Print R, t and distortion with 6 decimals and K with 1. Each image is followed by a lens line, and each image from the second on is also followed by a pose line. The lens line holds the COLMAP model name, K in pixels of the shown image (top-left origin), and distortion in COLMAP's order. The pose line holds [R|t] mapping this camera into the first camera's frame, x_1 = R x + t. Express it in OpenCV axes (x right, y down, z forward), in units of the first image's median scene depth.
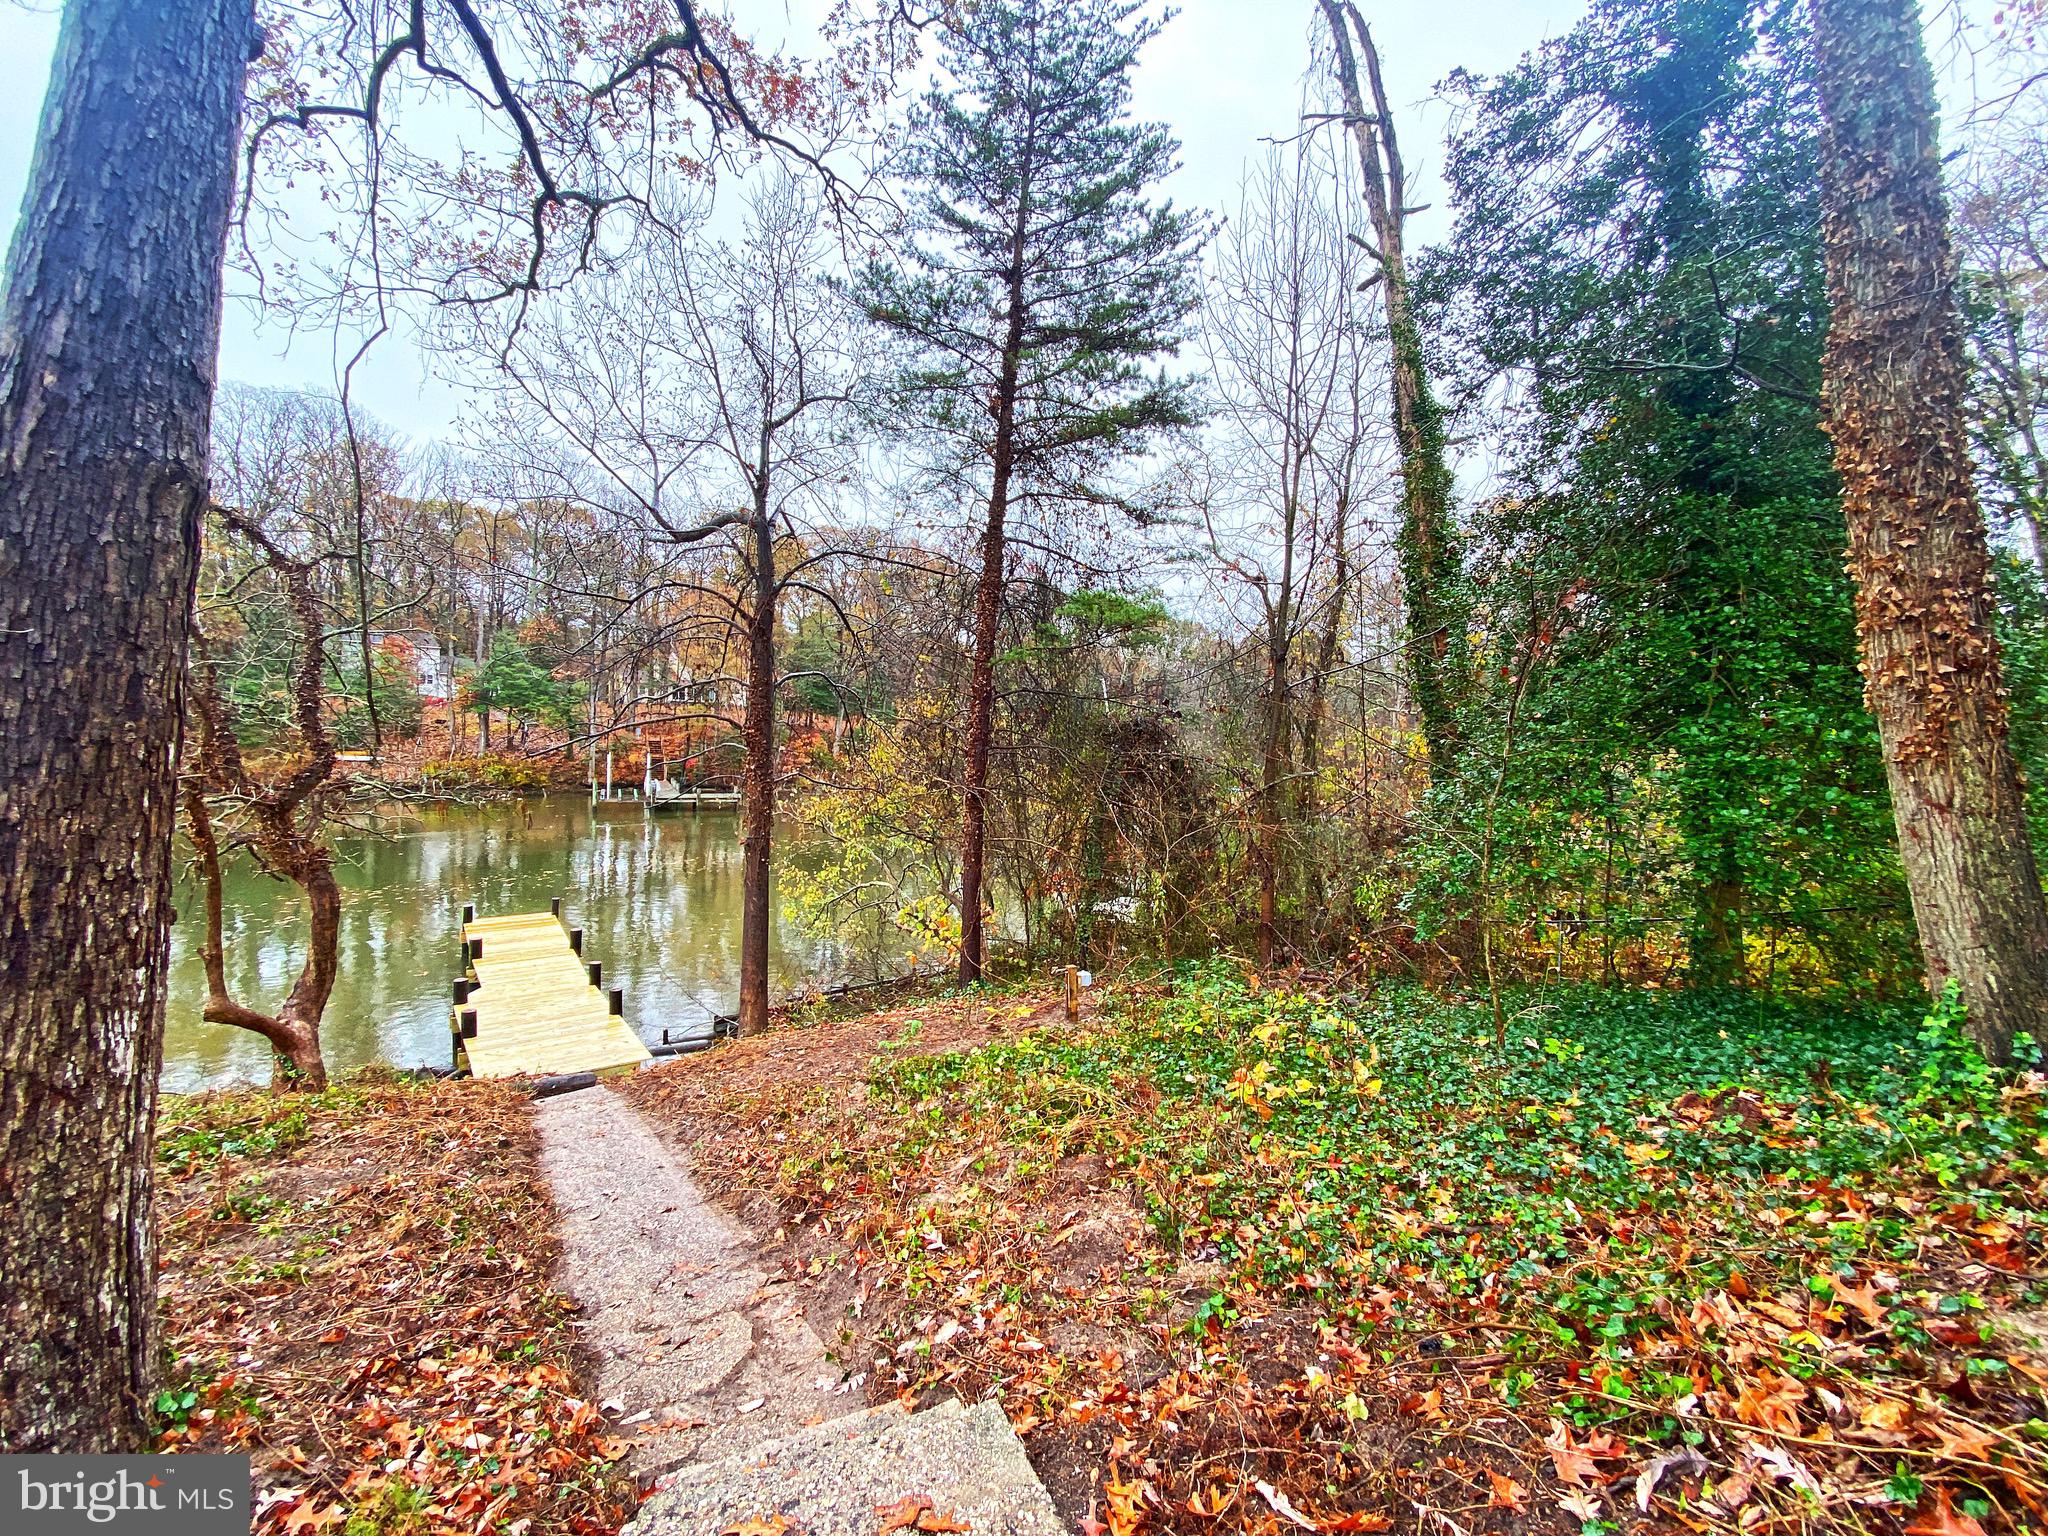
lens RADIAL K [[816.8, 0, 1025.6], [0, 816.8, 773.0], [0, 0, 1]] dist [0.000064, -0.014057]
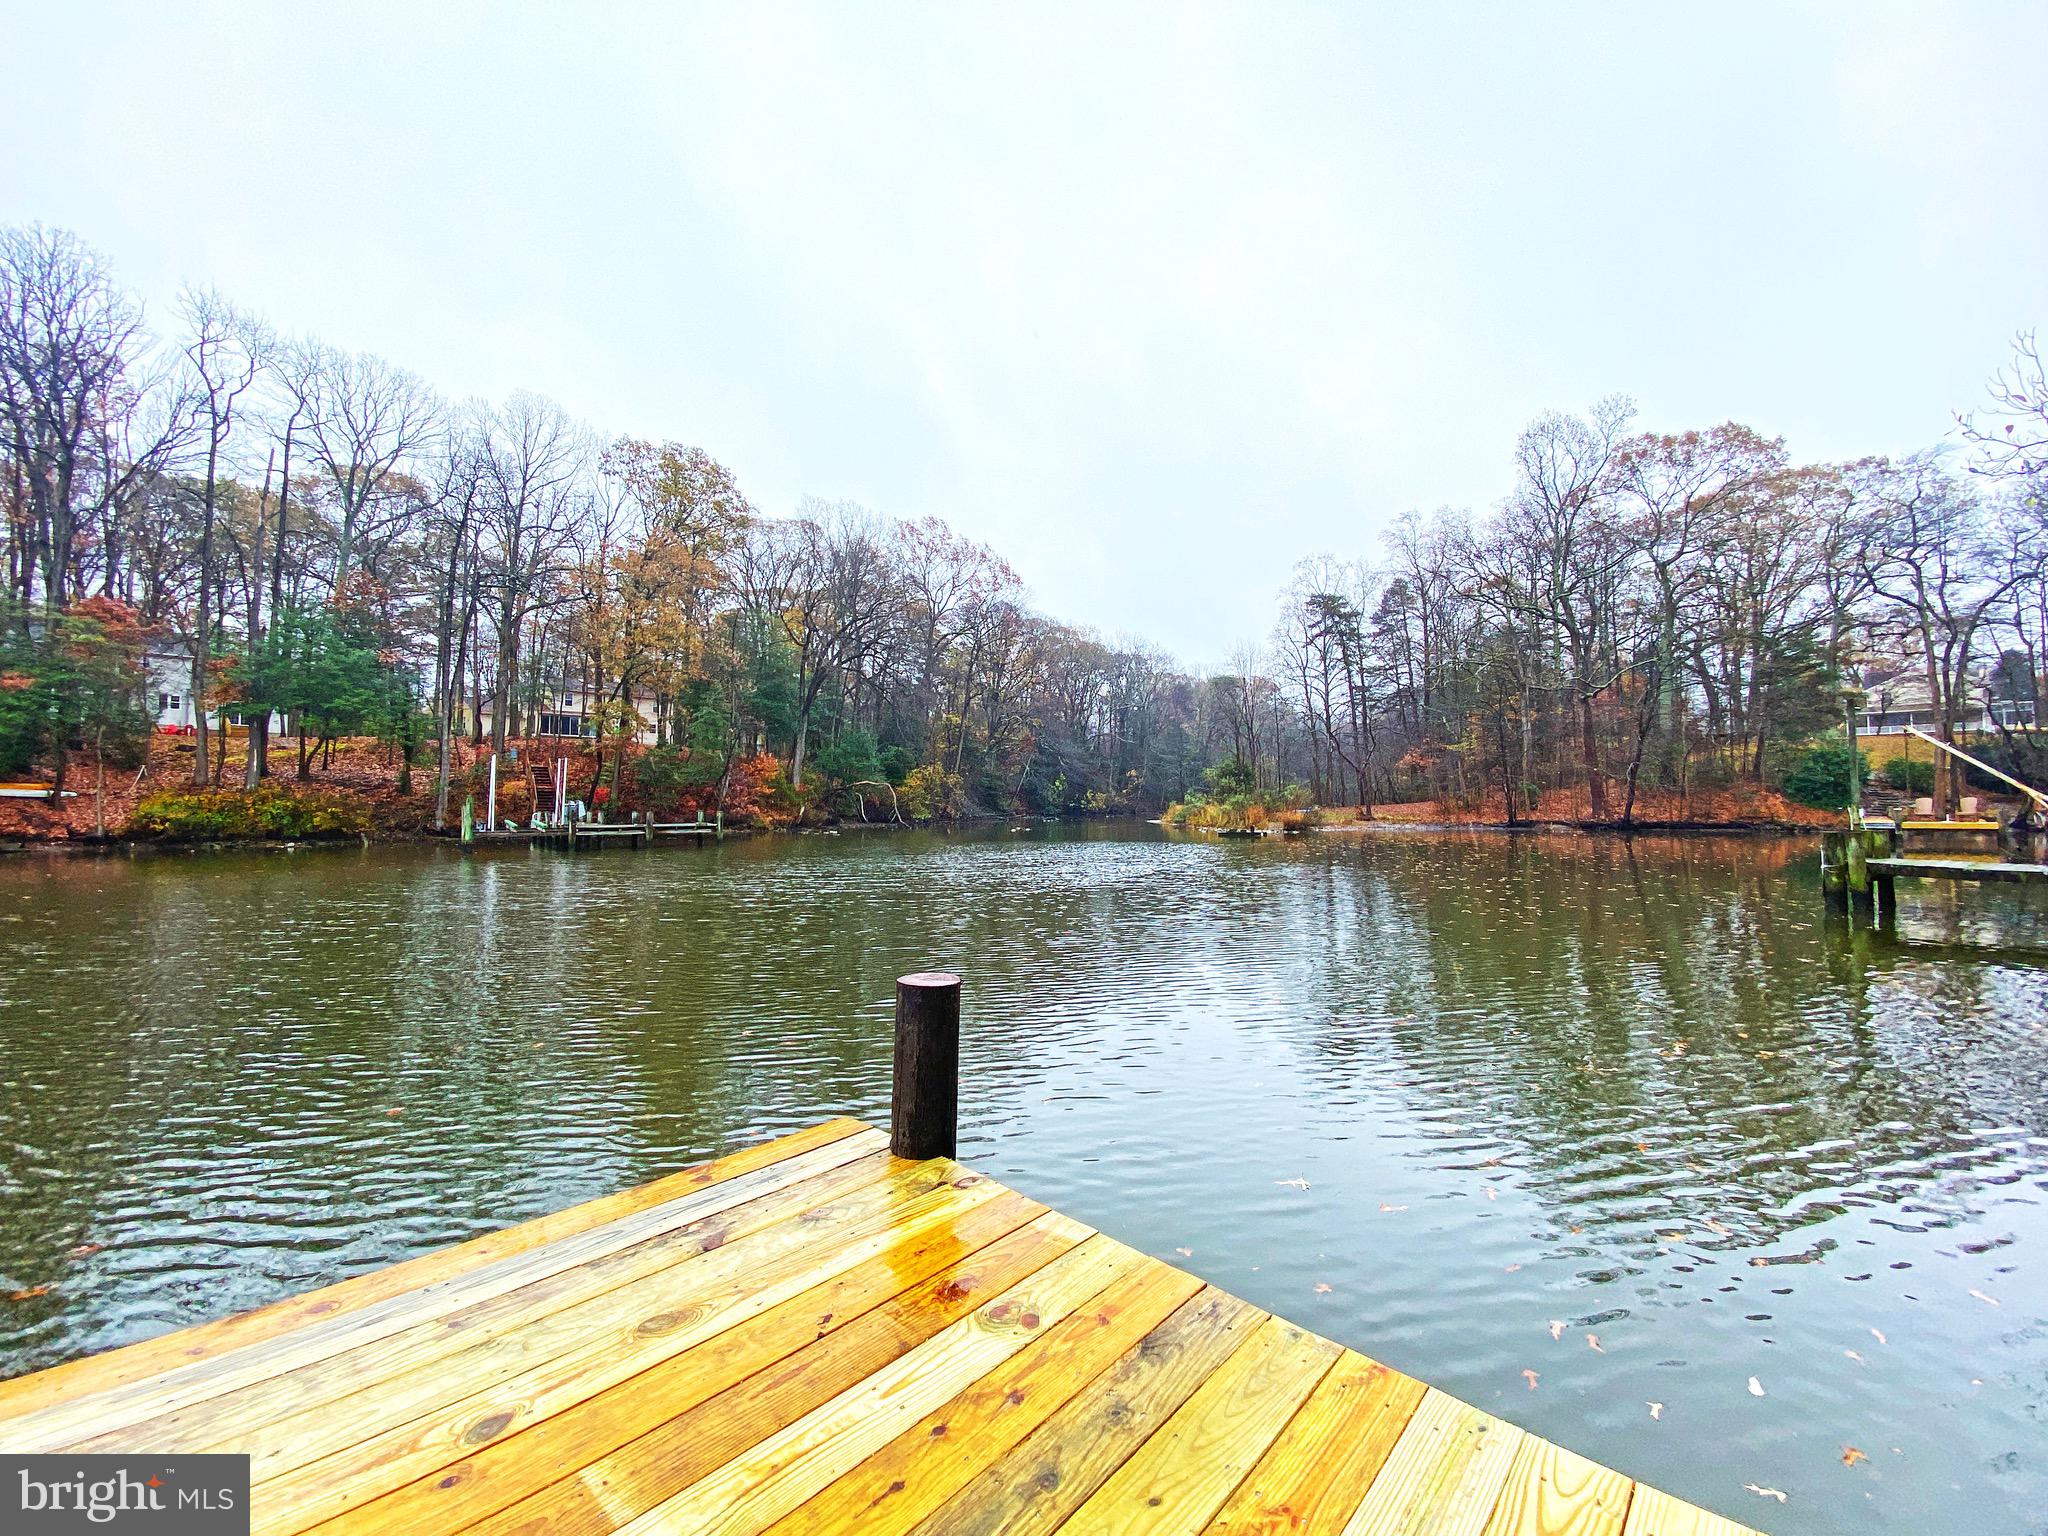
lens RADIAL K [[816.8, 0, 1025.6], [0, 816.8, 773.0], [0, 0, 1]] dist [0.000064, -0.014057]
pose [[0.985206, -0.030636, 0.168612, -0.216455], [0.045122, 0.995547, -0.082763, 0.050449], [-0.165325, 0.089147, 0.982202, 0.337786]]
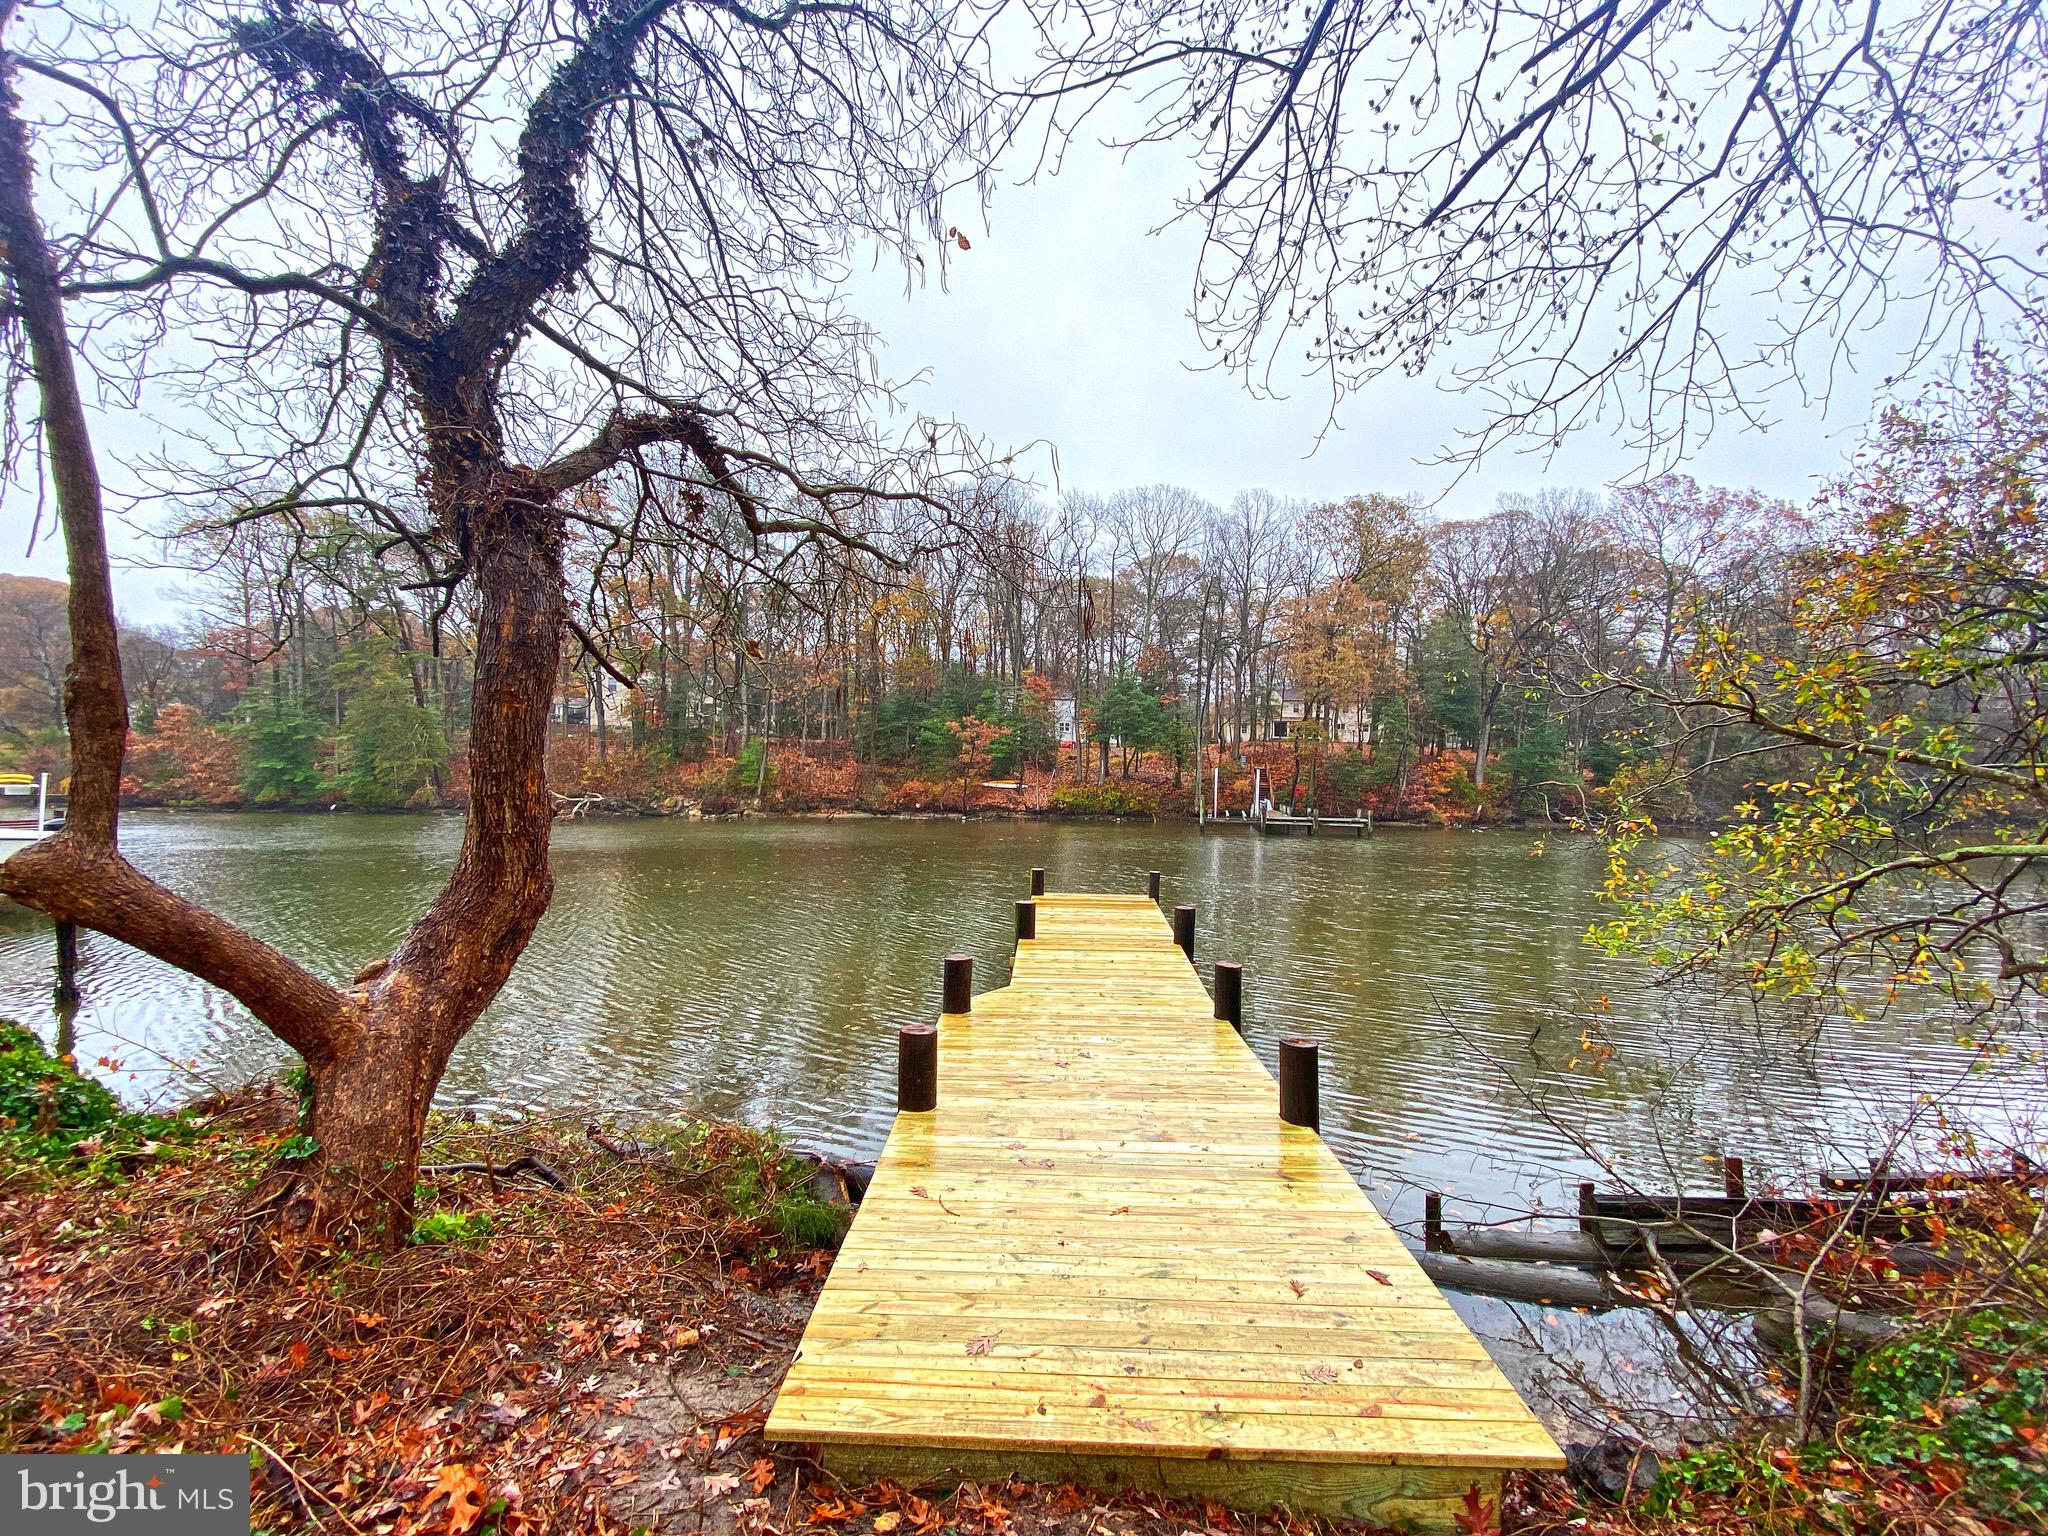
lens RADIAL K [[807.7, 0, 1032.7], [0, 807.7, 767.3], [0, 0, 1]] dist [0.000194, -0.013032]
pose [[0.773189, -0.031339, -0.633401, -0.094783], [-0.023728, 0.996649, -0.078276, 0.046108], [0.633732, 0.075552, 0.769854, 0.171009]]
